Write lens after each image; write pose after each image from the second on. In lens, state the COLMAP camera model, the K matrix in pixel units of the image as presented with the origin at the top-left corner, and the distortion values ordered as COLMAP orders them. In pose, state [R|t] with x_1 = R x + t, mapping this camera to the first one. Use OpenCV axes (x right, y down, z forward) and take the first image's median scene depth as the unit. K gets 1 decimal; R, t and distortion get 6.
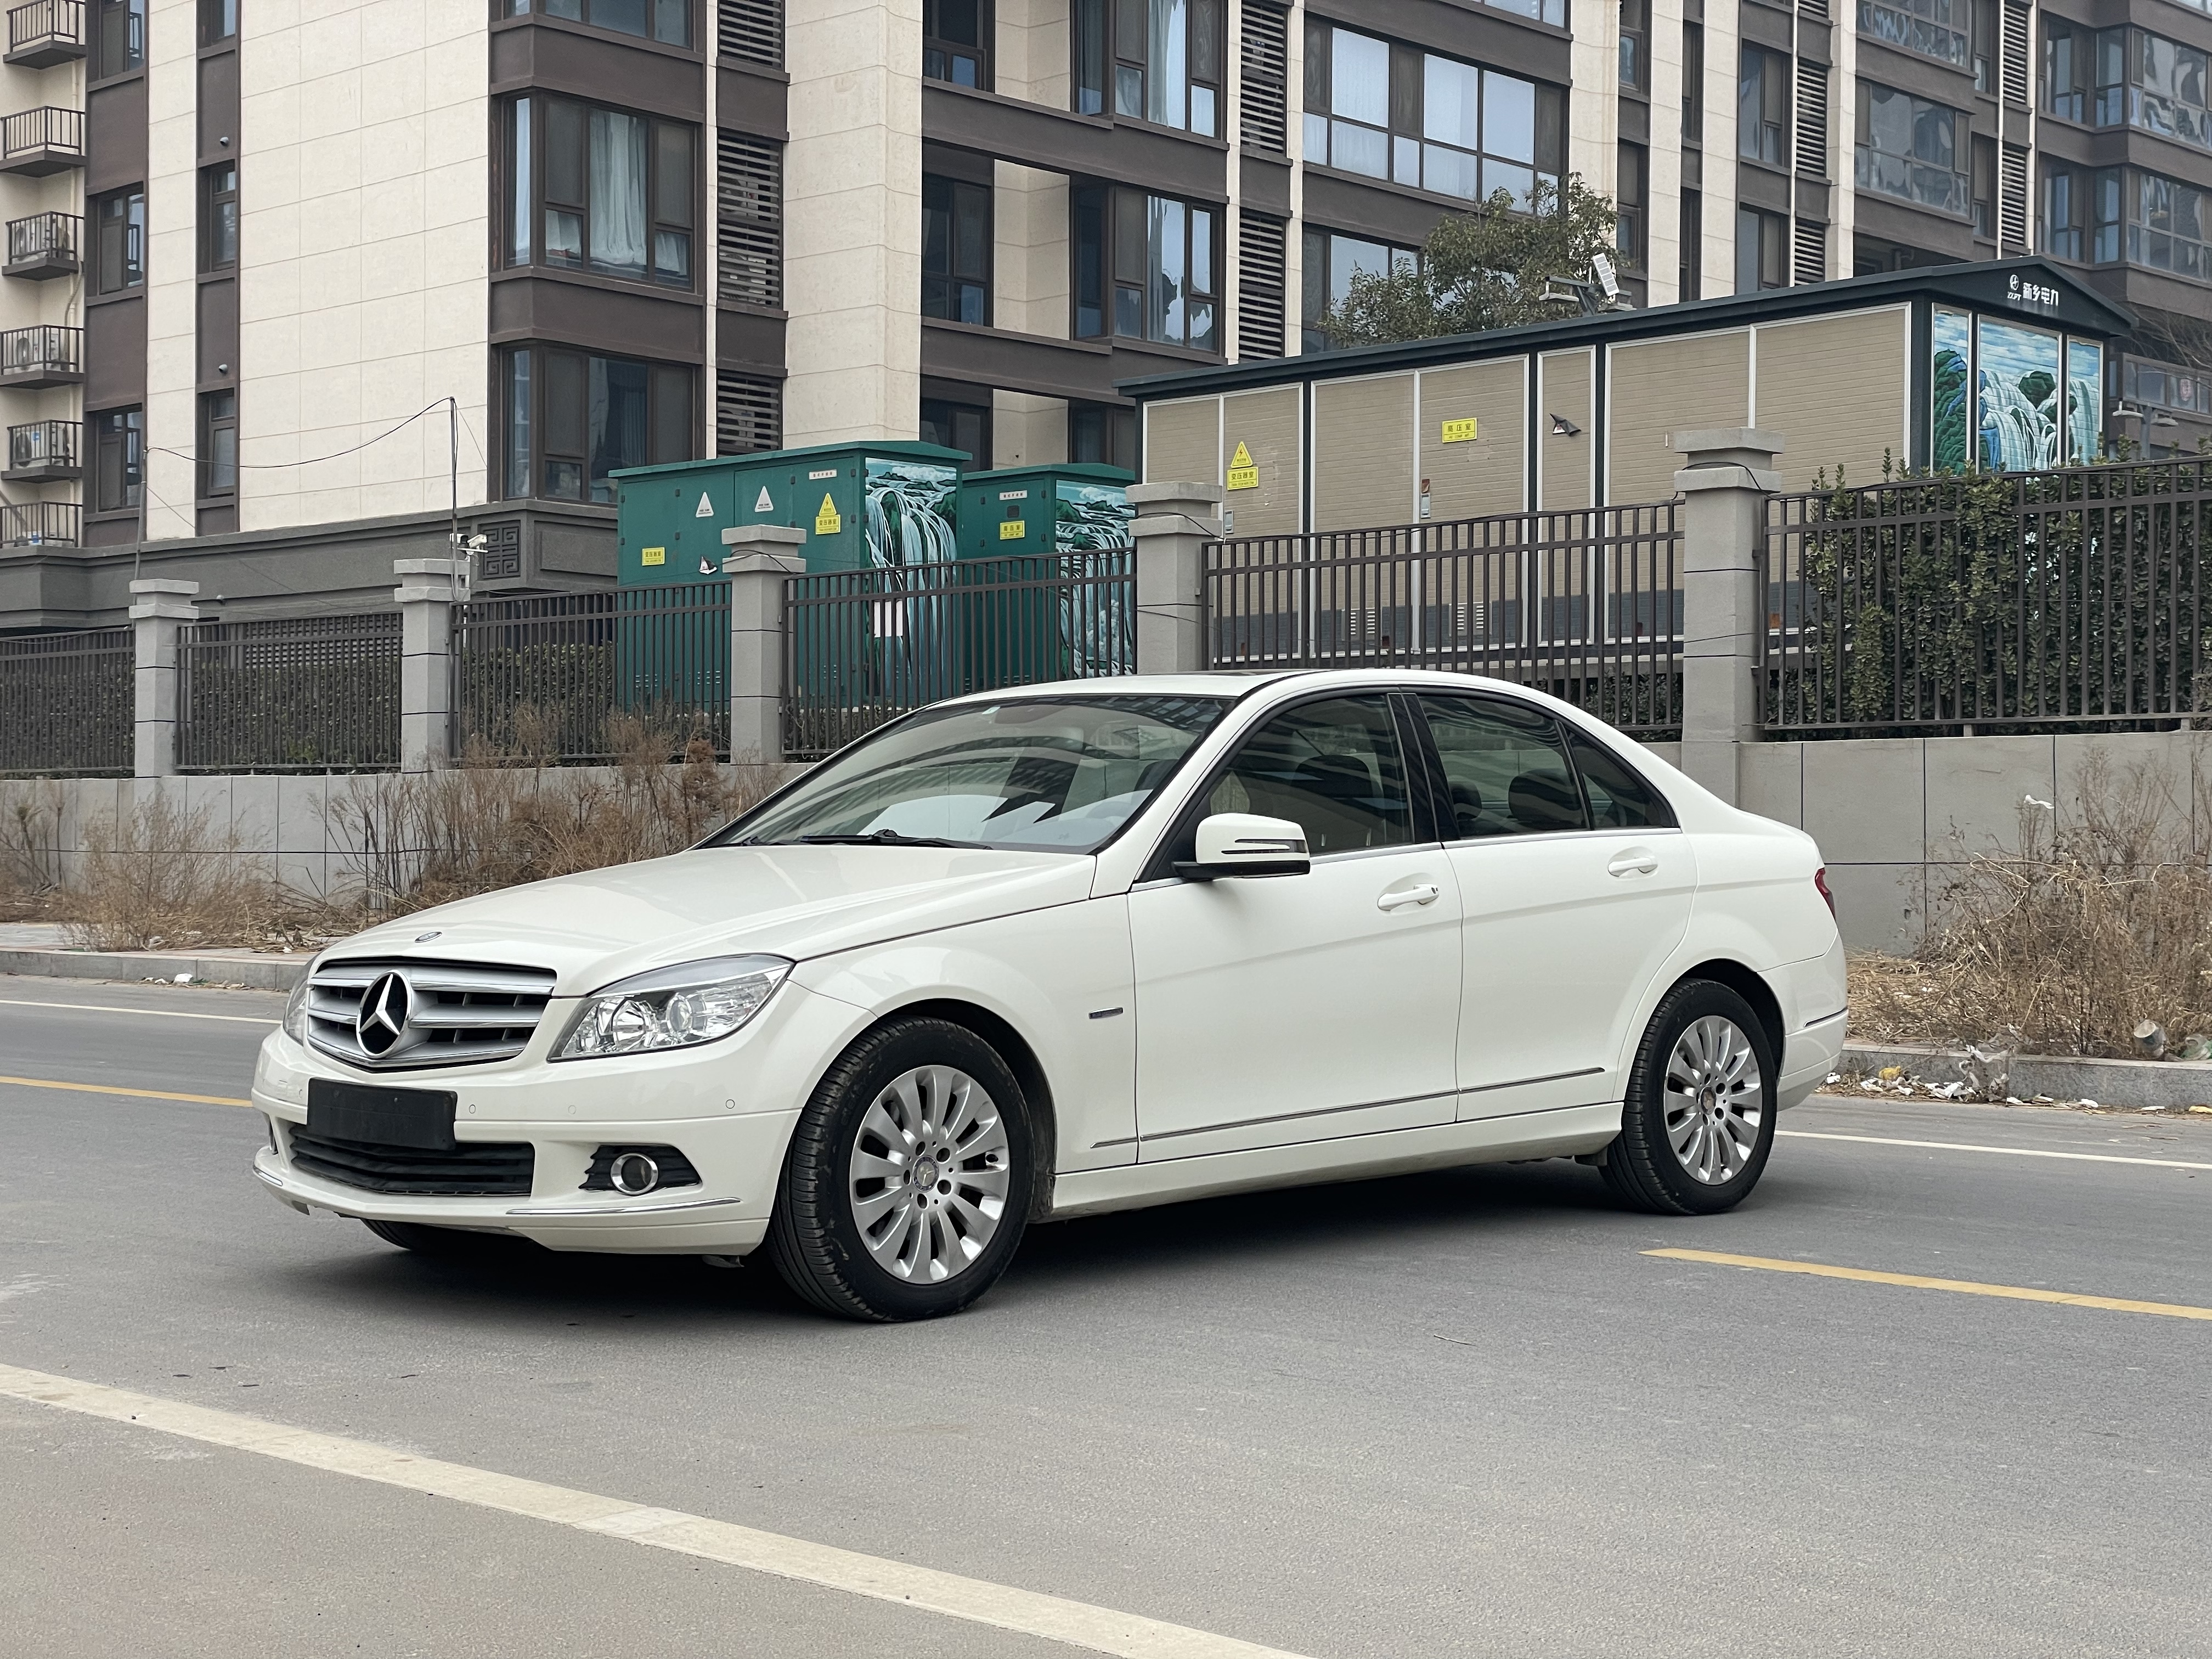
lens RADIAL K [[3349.6, 0, 1103.8], [0, 3349.6, 838.1], [0, 0, 1]] dist [0.120474, 0.000000]
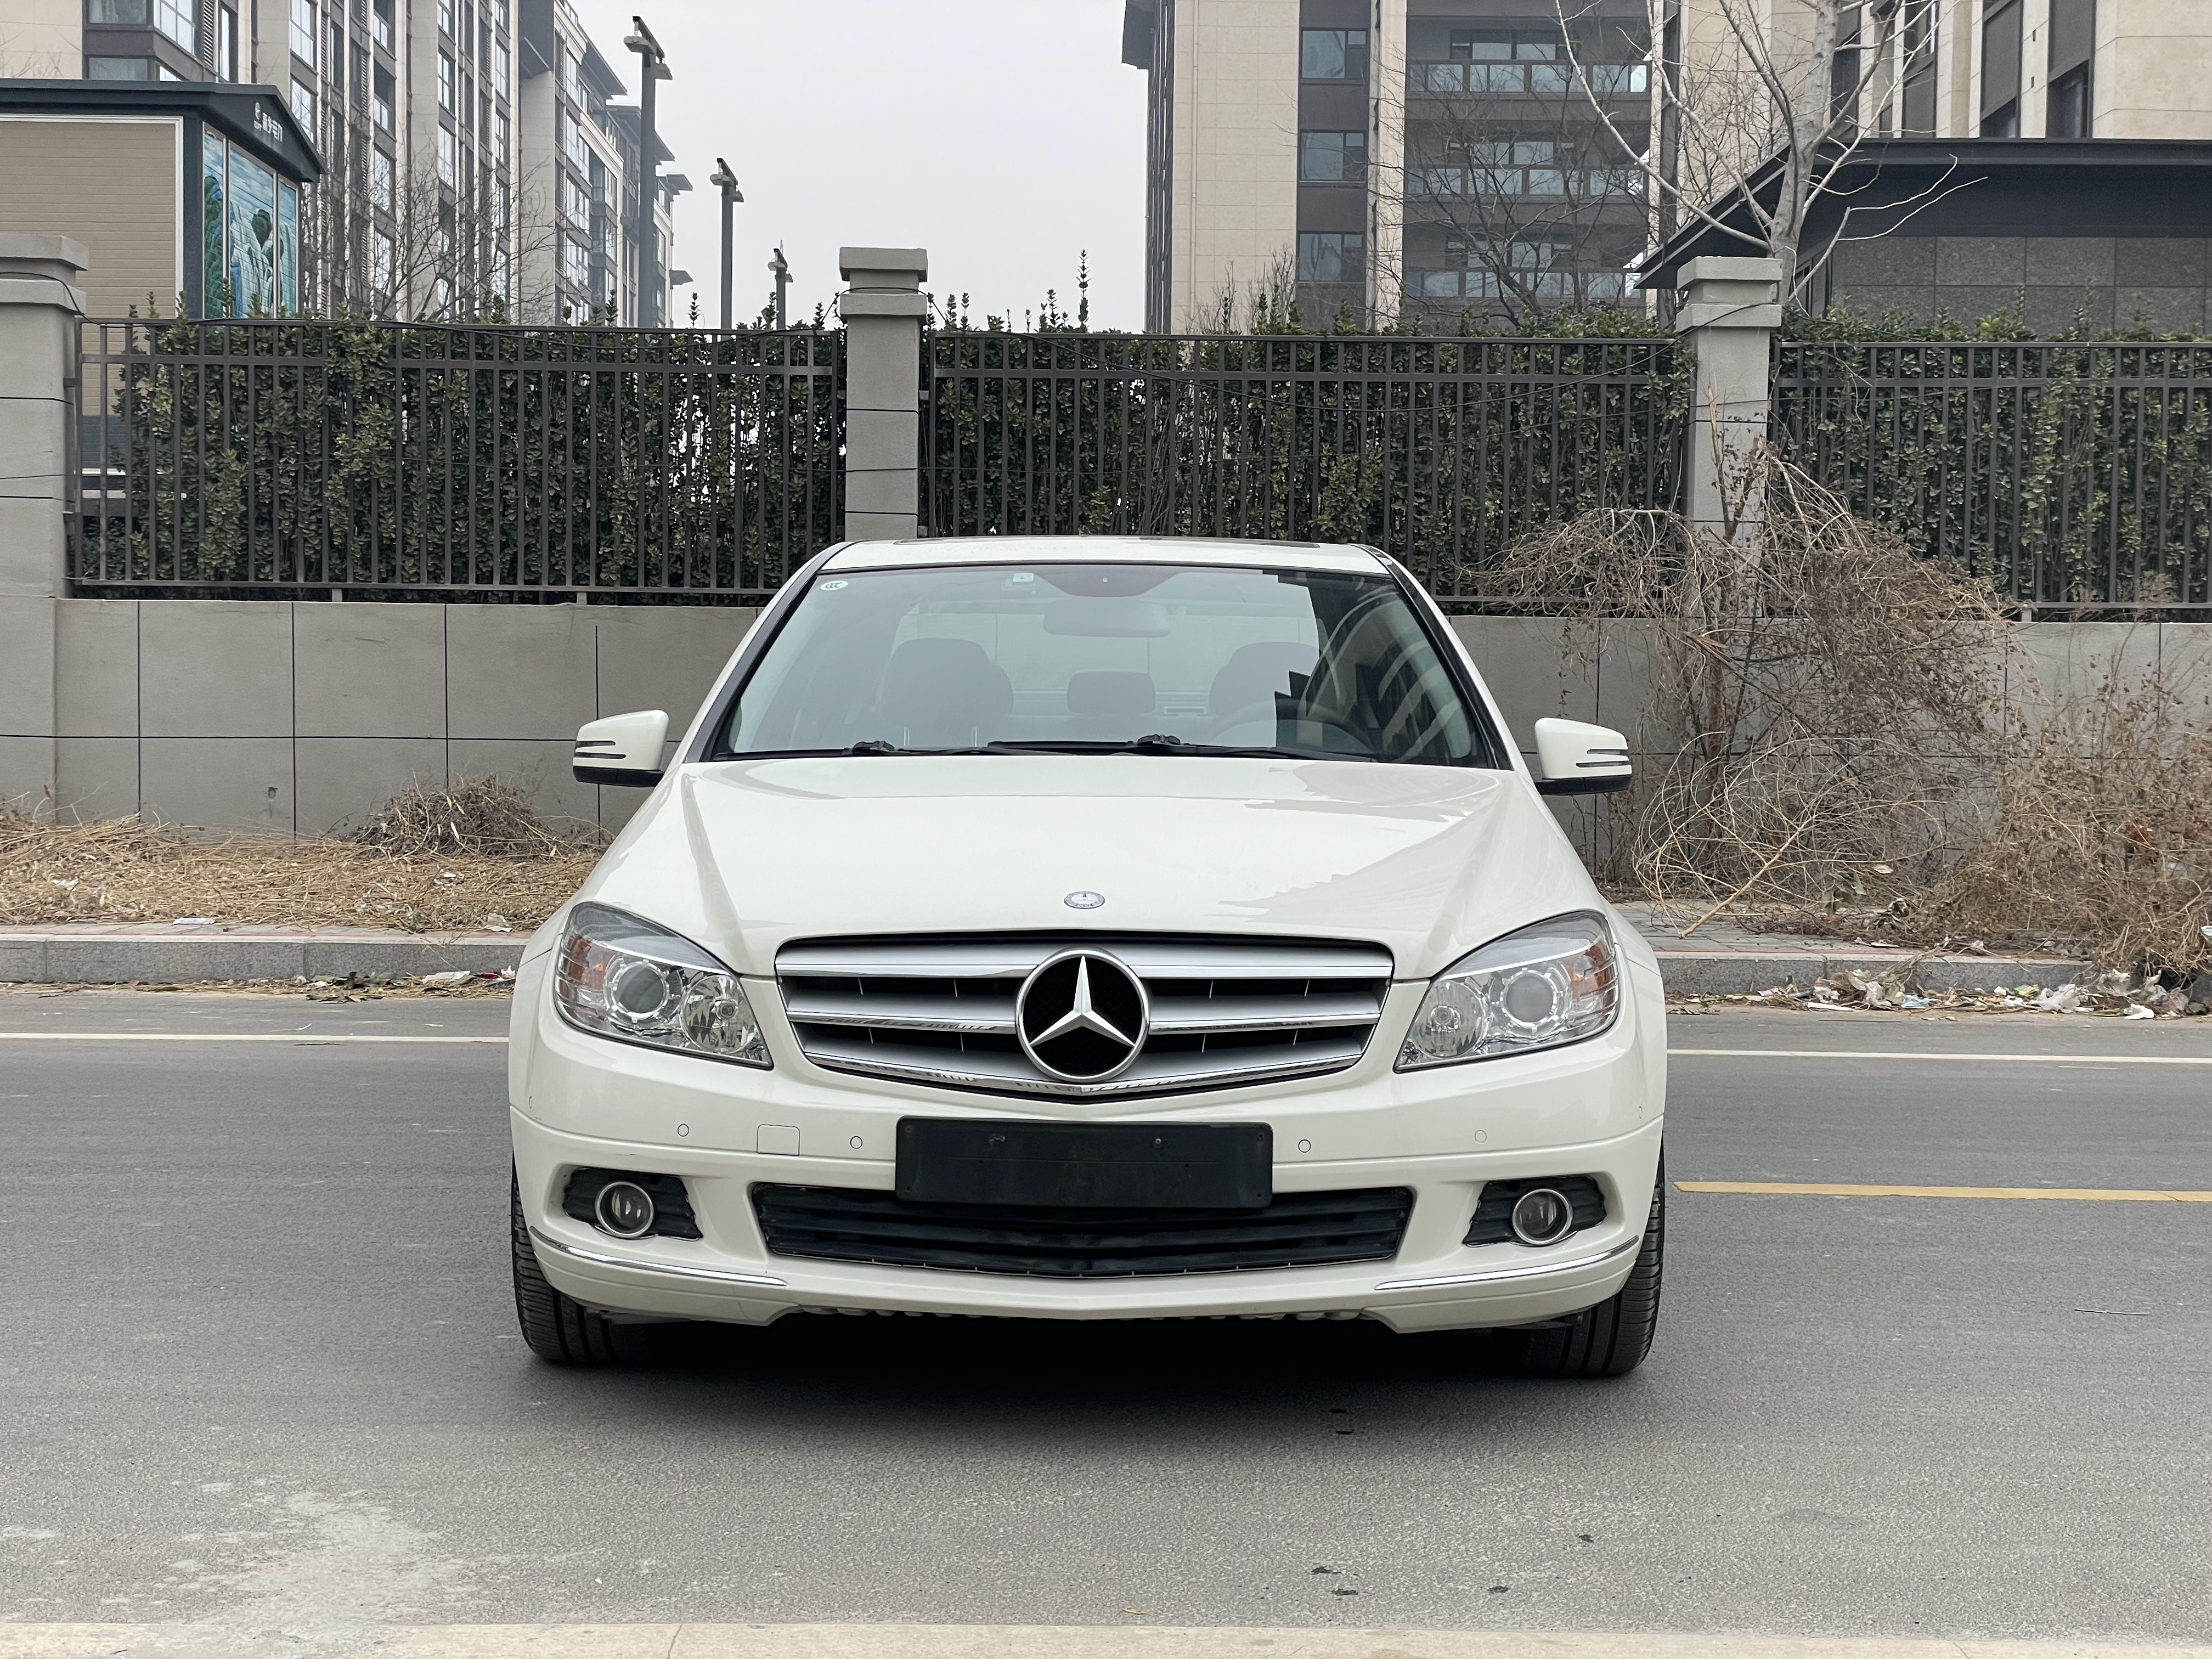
lens RADIAL K [[3349.6, 0, 1106.6], [0, 3349.6, 816.2], [0, 0, 1]] dist [0.120474, 0.000000]
pose [[0.716583, -0.014351, 0.697354, -0.245430], [-0.011574, 0.999406, 0.032461, -0.003616], [-0.697406, -0.031332, 0.715991, 0.185276]]
